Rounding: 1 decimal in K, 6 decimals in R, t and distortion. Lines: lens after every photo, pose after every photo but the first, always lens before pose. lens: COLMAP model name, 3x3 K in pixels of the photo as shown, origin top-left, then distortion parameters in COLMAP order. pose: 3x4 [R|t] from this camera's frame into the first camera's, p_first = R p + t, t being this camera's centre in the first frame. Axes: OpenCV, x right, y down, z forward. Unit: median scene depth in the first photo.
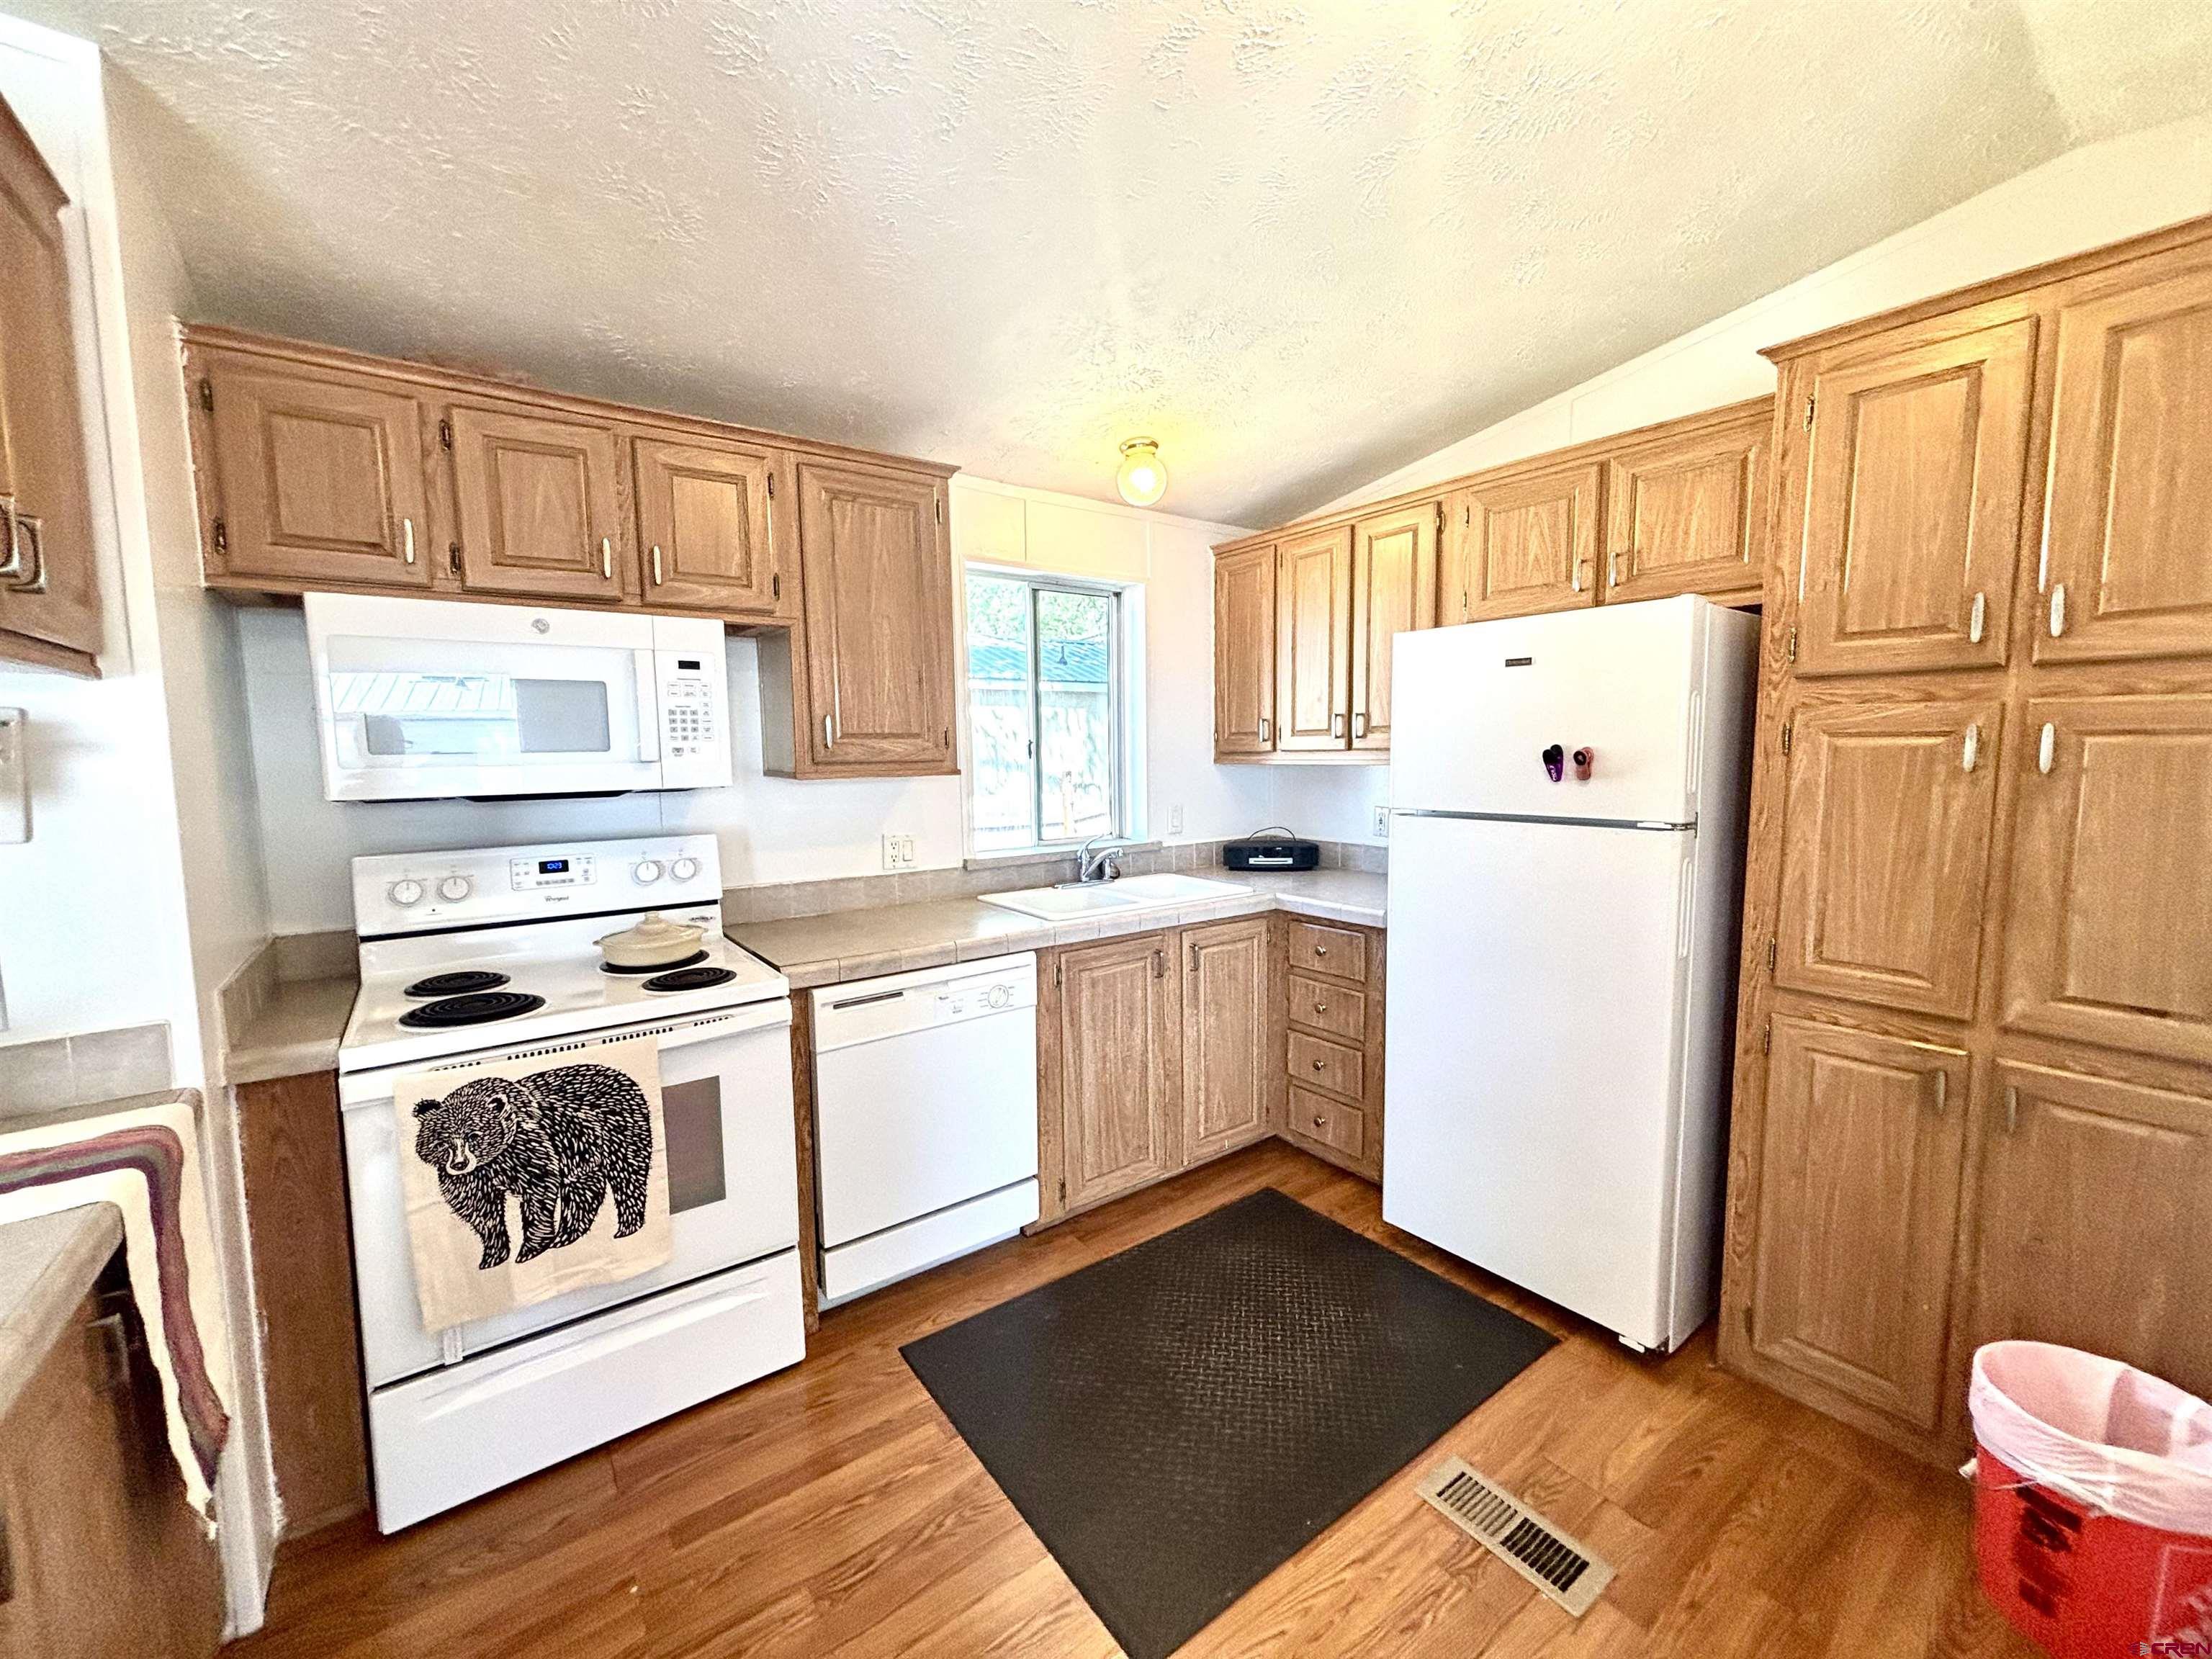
lens RADIAL K [[879.7, 0, 1106.0], [0, 879.7, 829.5], [0, 0, 1]] dist [0.000822, 0.000069]
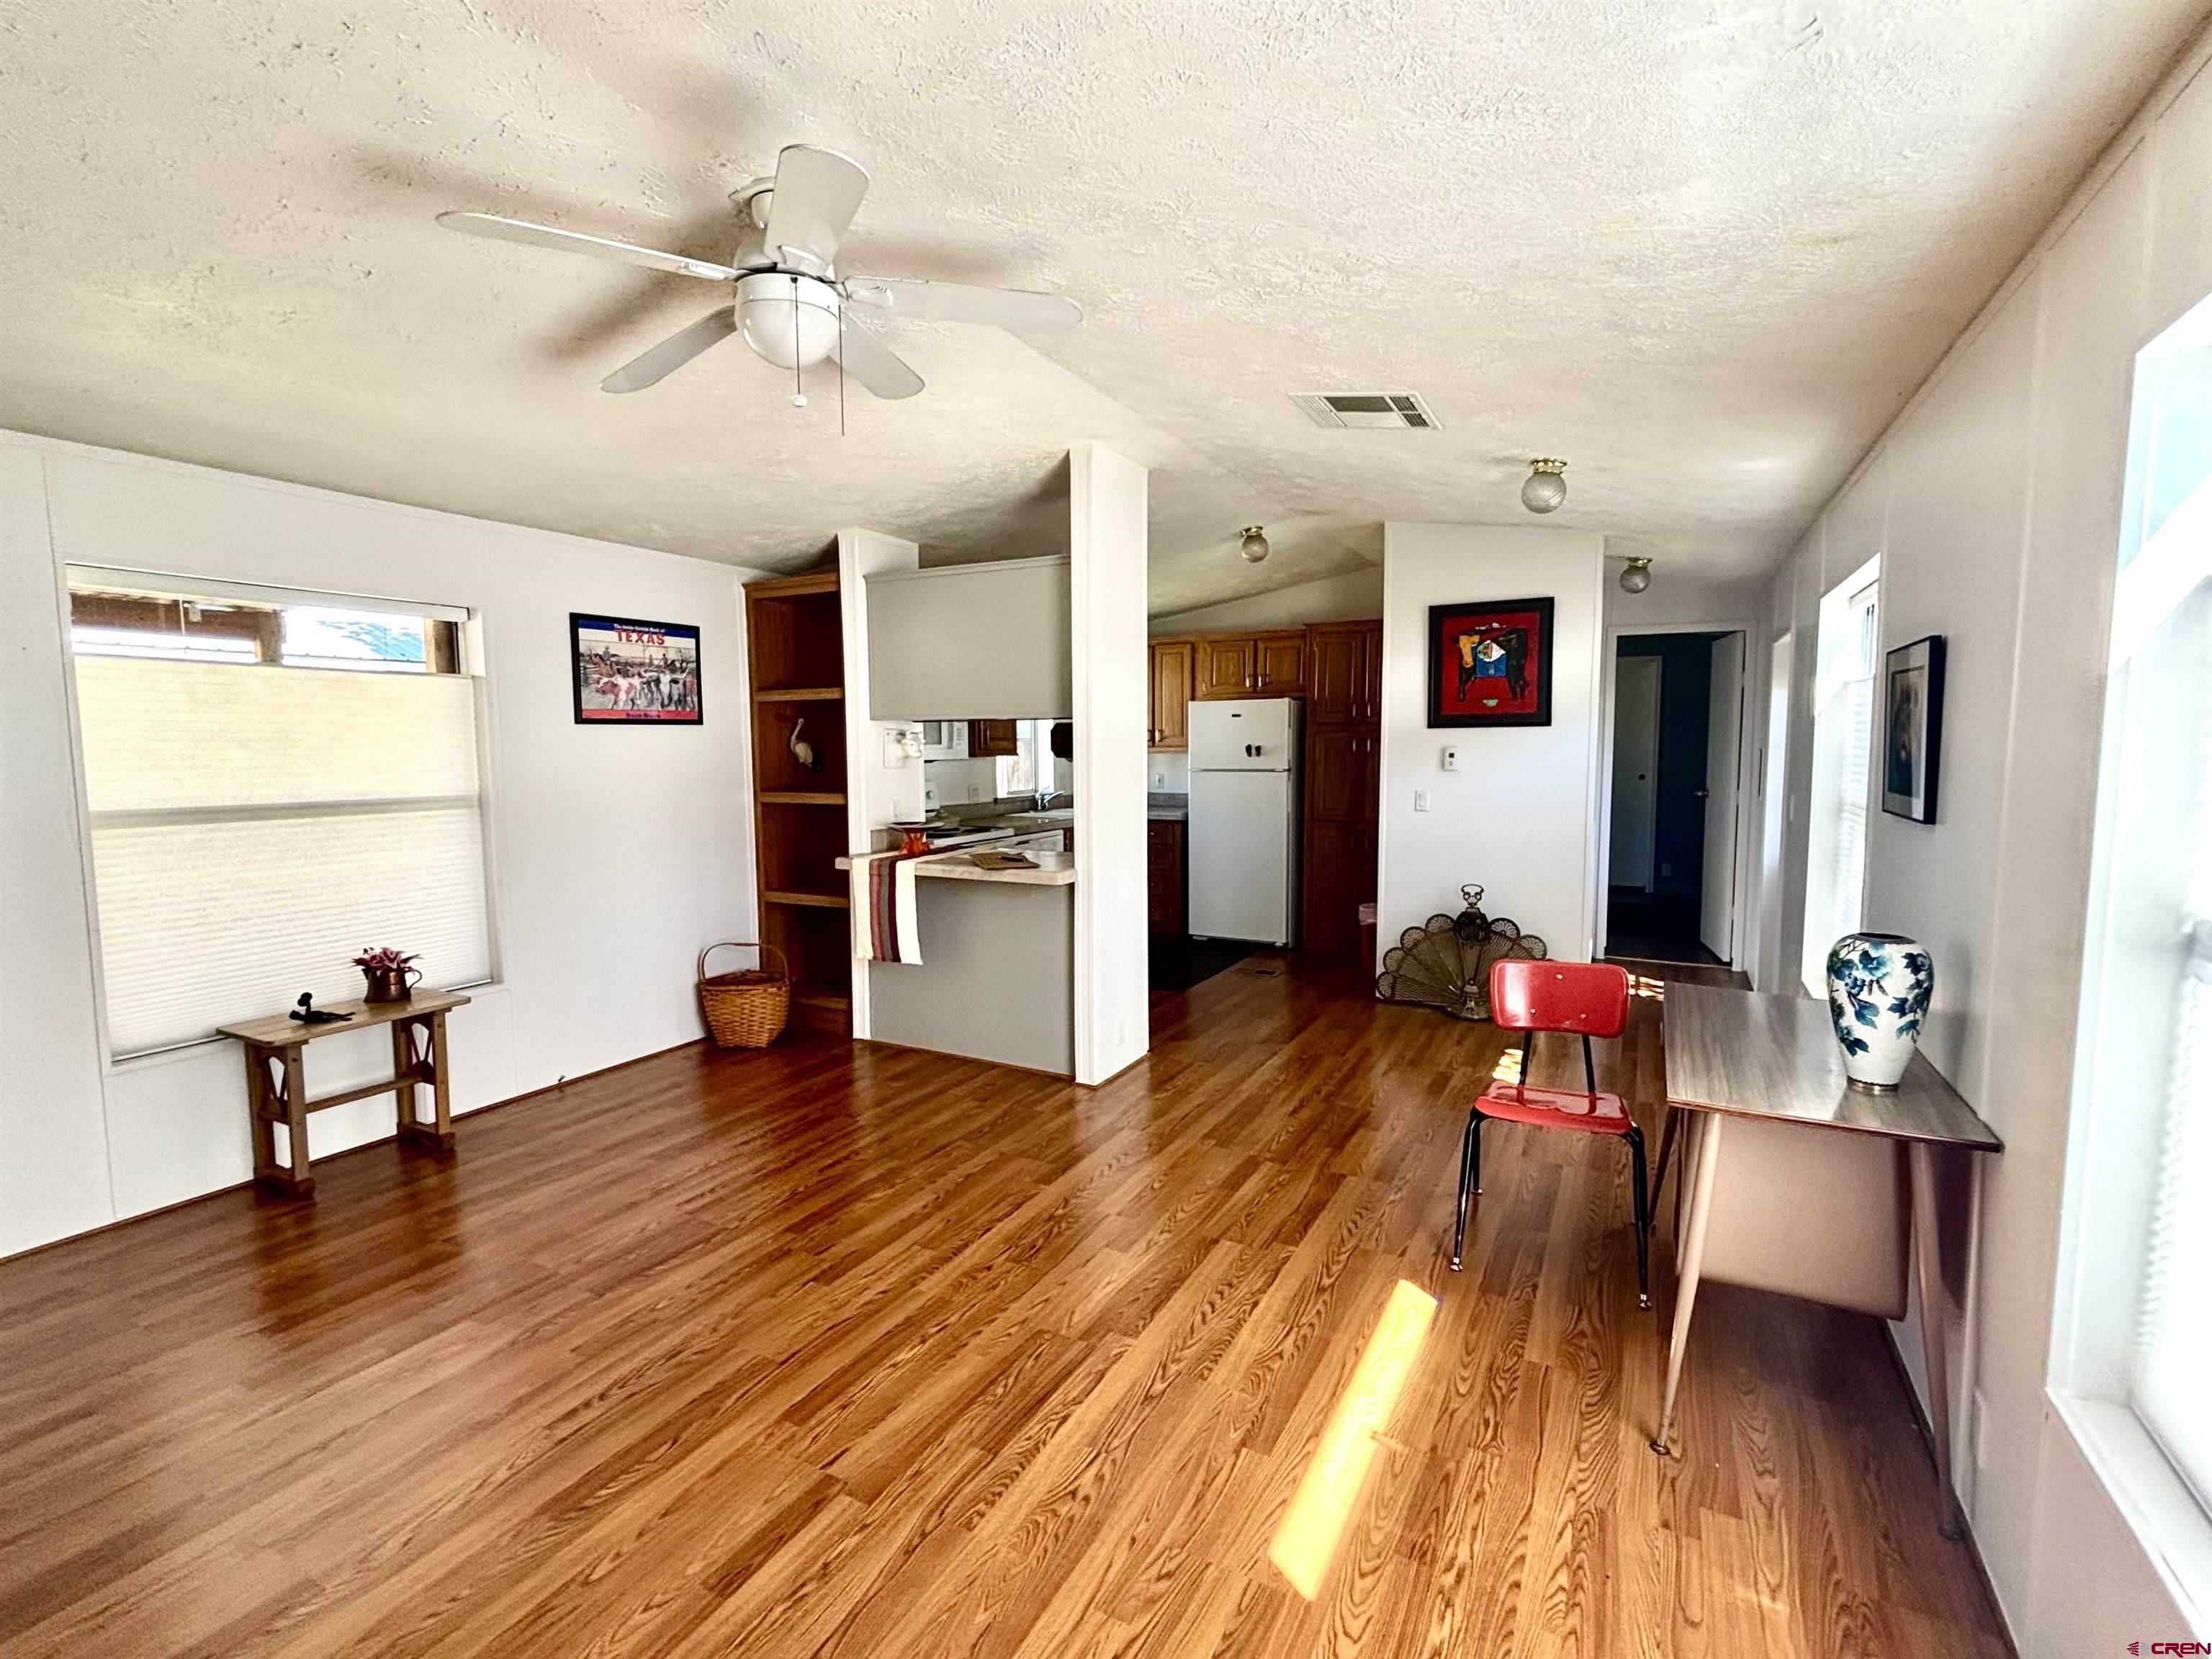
lens RADIAL K [[1018.2, 0, 1106.0], [0, 1018.2, 829.5], [0, 0, 1]] dist [0.015289, -0.000253]
pose [[0.914749, -0.023455, 0.403342, -1.312064], [0.035101, 0.999152, -0.021505, 0.244628], [-0.402496, 0.033829, 0.914796, -1.920585]]
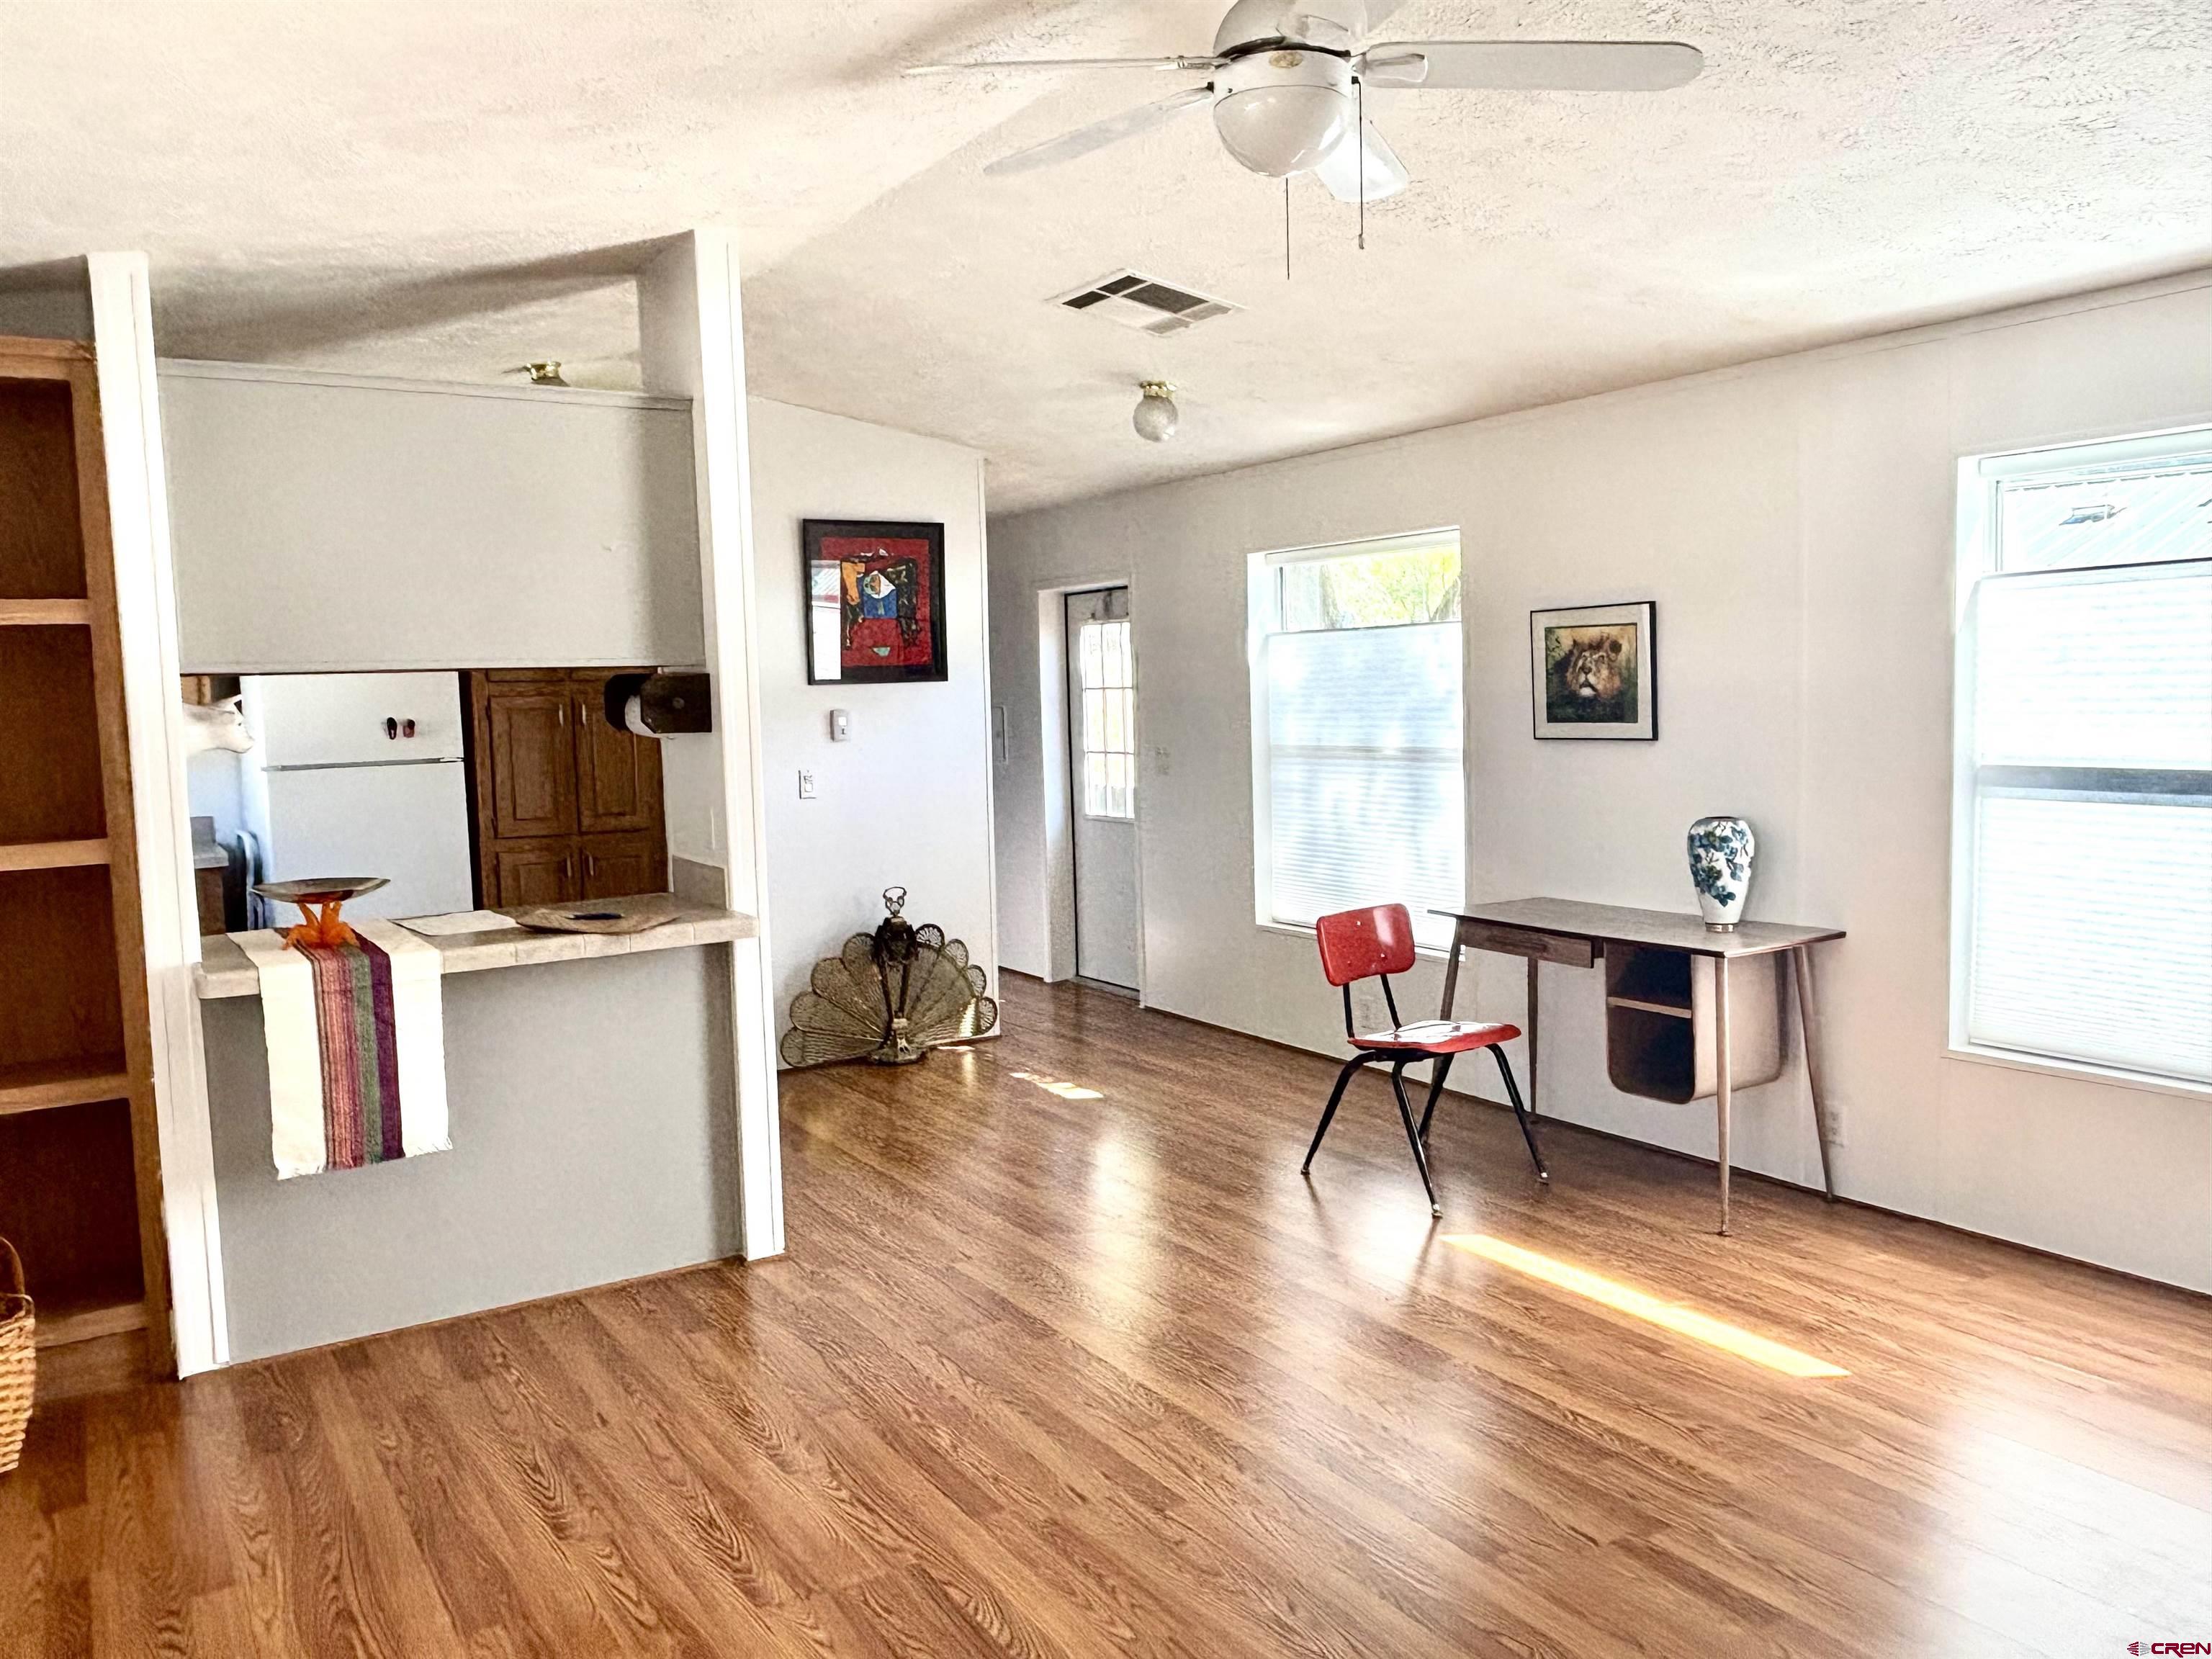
lens RADIAL K [[1638.7, 0, 1106.0], [0, 1638.7, 829.5], [0, 0, 1]] dist [0.179295, -0.293336]
pose [[0.080195, -0.071047, 0.994244, -2.593633], [0.137995, 0.988643, 0.059516, 0.113896], [-0.987181, 0.132428, 0.089089, -0.618193]]
